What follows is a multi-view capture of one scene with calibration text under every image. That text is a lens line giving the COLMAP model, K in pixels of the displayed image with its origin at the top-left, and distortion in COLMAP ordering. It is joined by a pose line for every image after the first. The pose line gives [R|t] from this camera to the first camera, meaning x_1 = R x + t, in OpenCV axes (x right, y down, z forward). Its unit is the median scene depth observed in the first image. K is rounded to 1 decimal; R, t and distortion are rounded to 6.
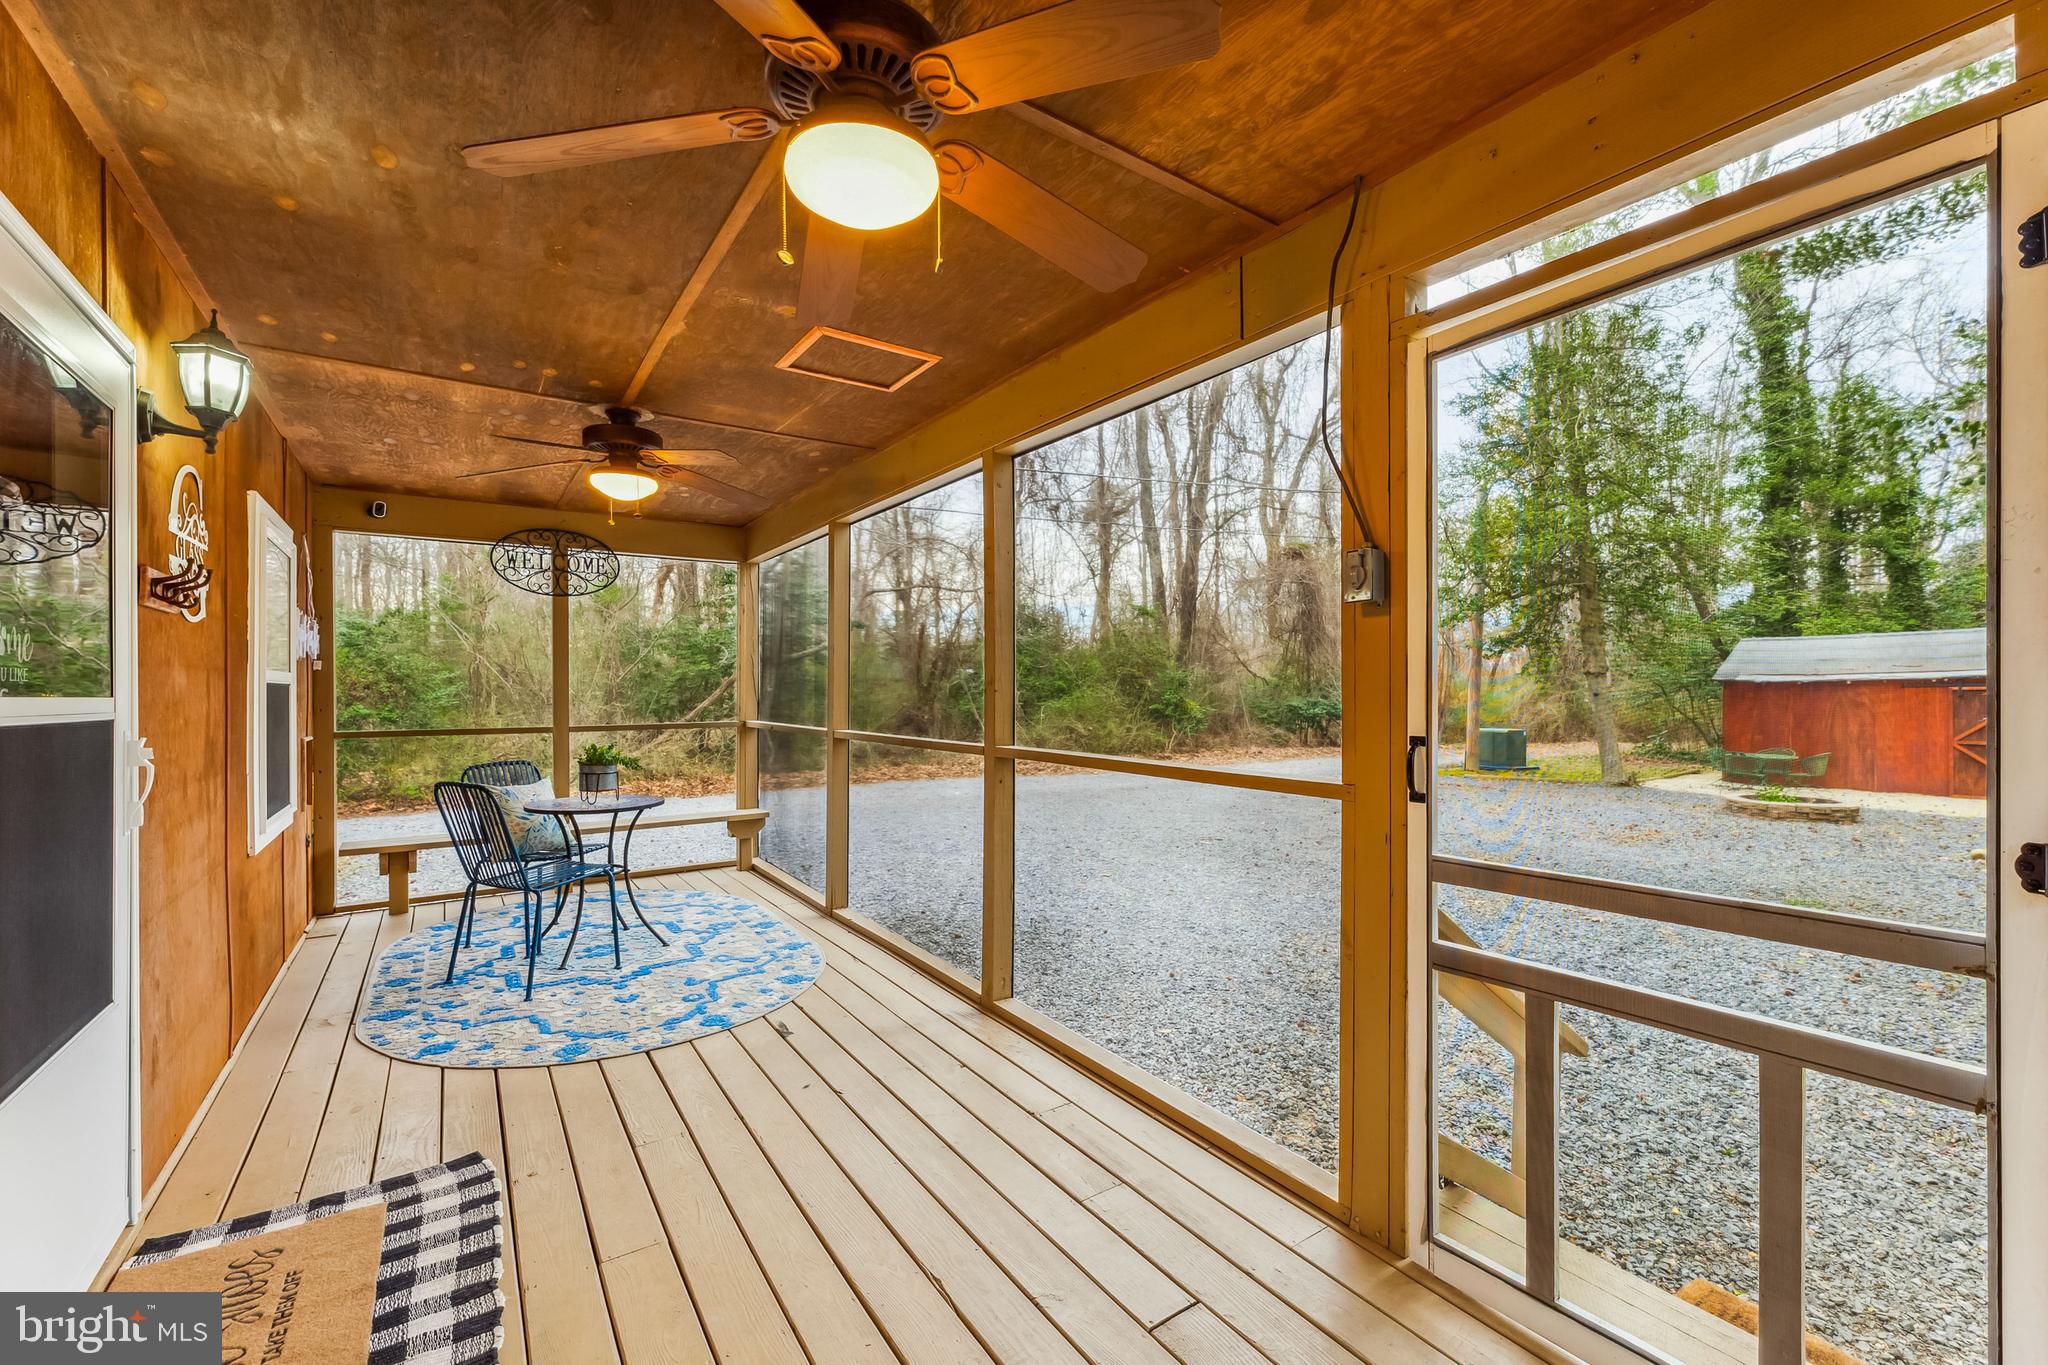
lens RADIAL K [[838.7, 0, 1018.9], [0, 838.7, 699.4], [0, 0, 1]] dist [0.002347, -0.000066]
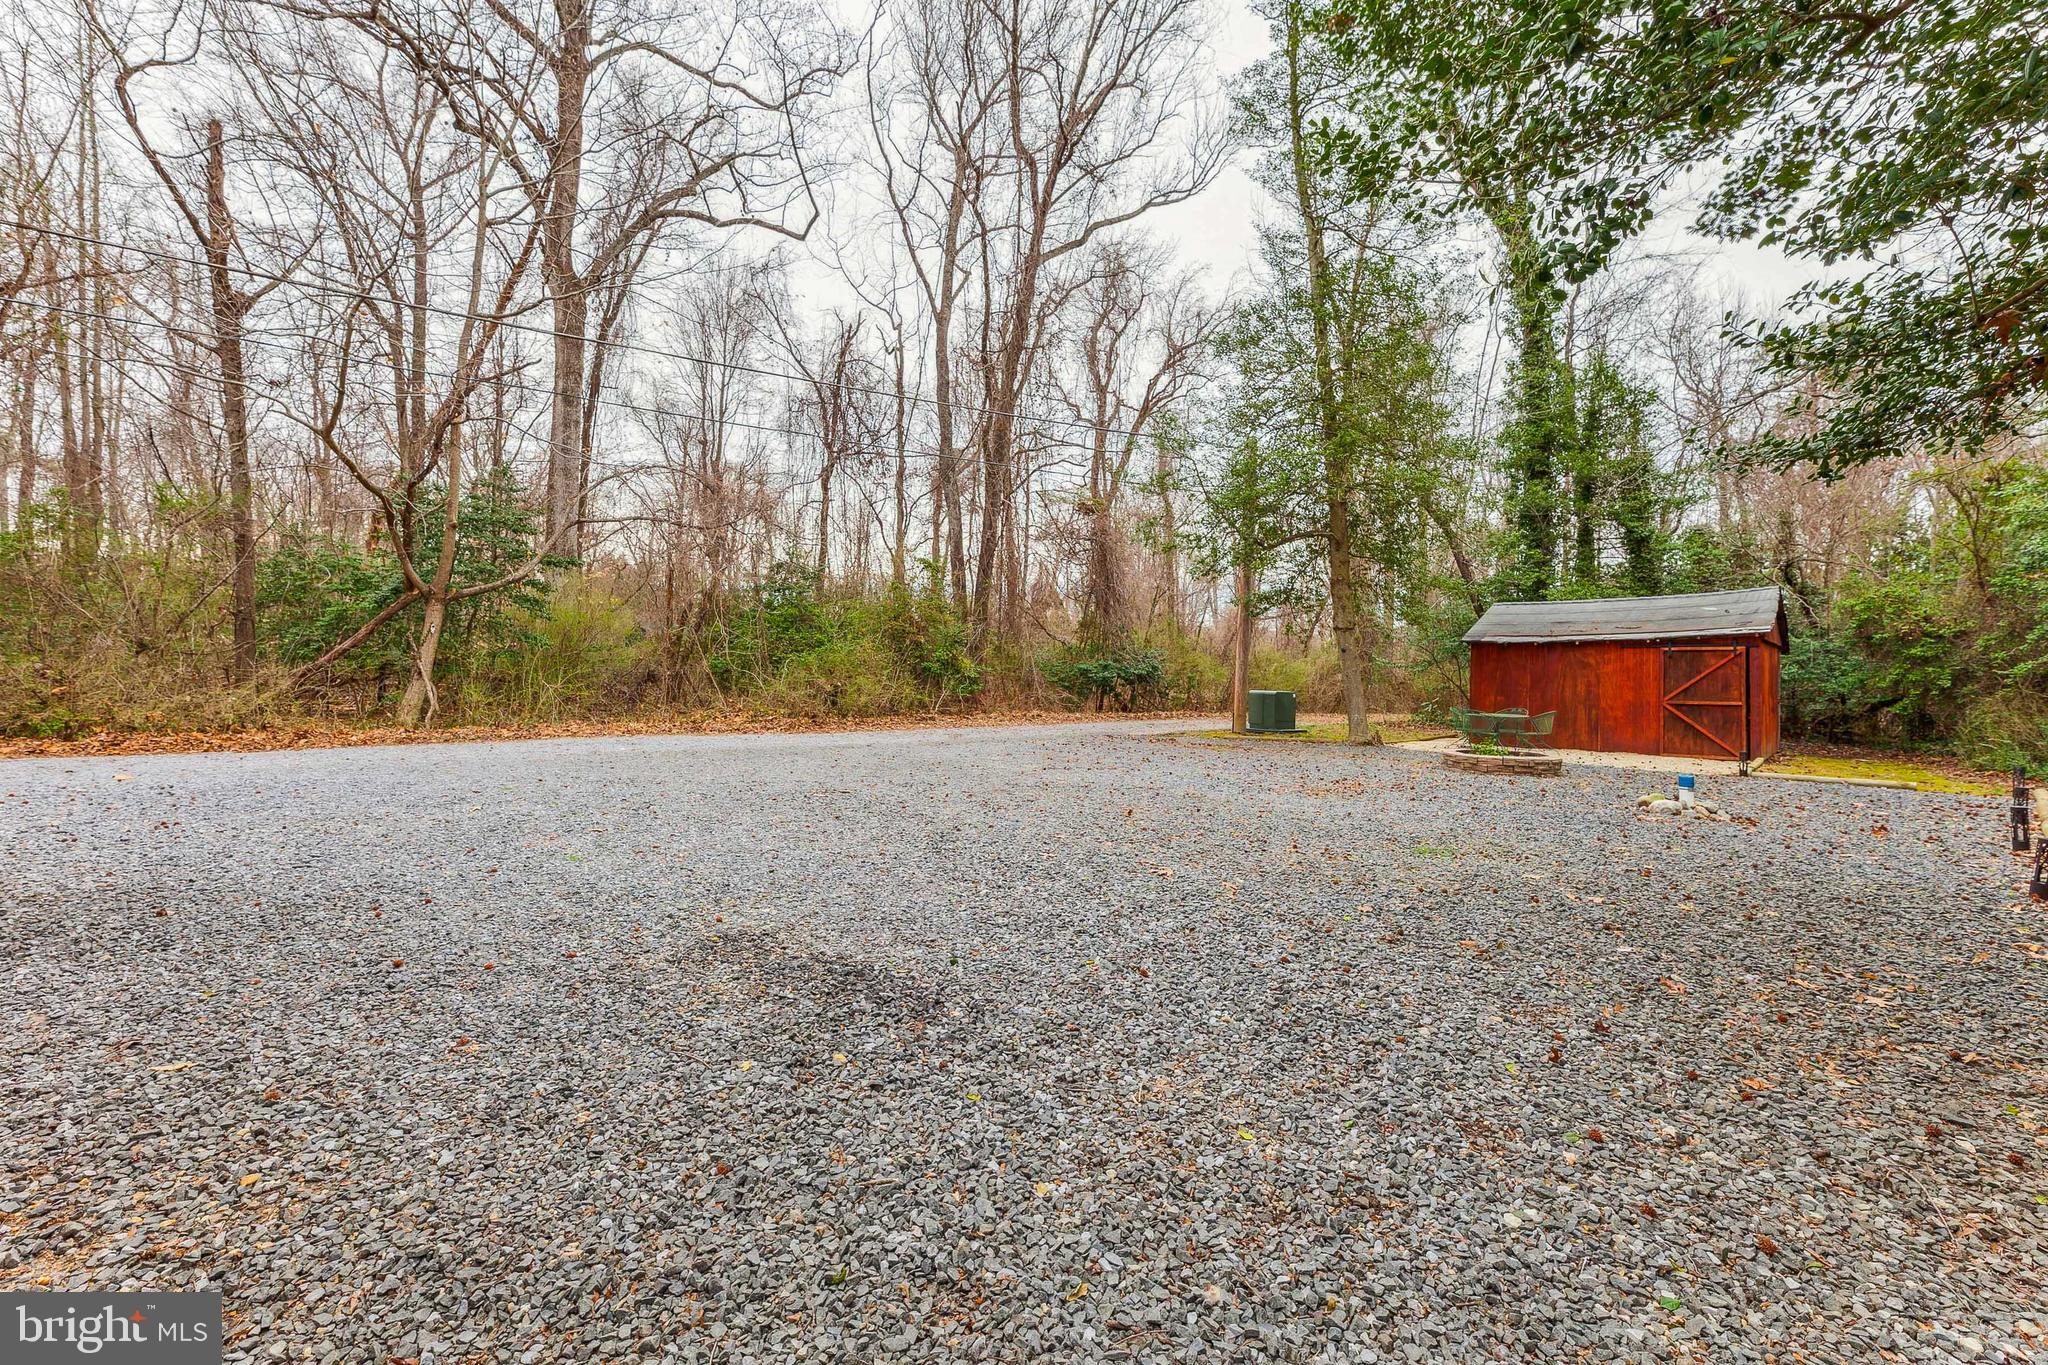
lens RADIAL K [[838.7, 0, 1023.4], [0, 838.7, 677.4], [0, 0, 1]] dist [0.002347, -0.000066]
pose [[0.989575, 0.013679, 0.143366, 0.185755], [-0.013090, 0.999902, -0.005050, 0.035001], [-0.143421, 0.003120, 0.989657, 0.098292]]
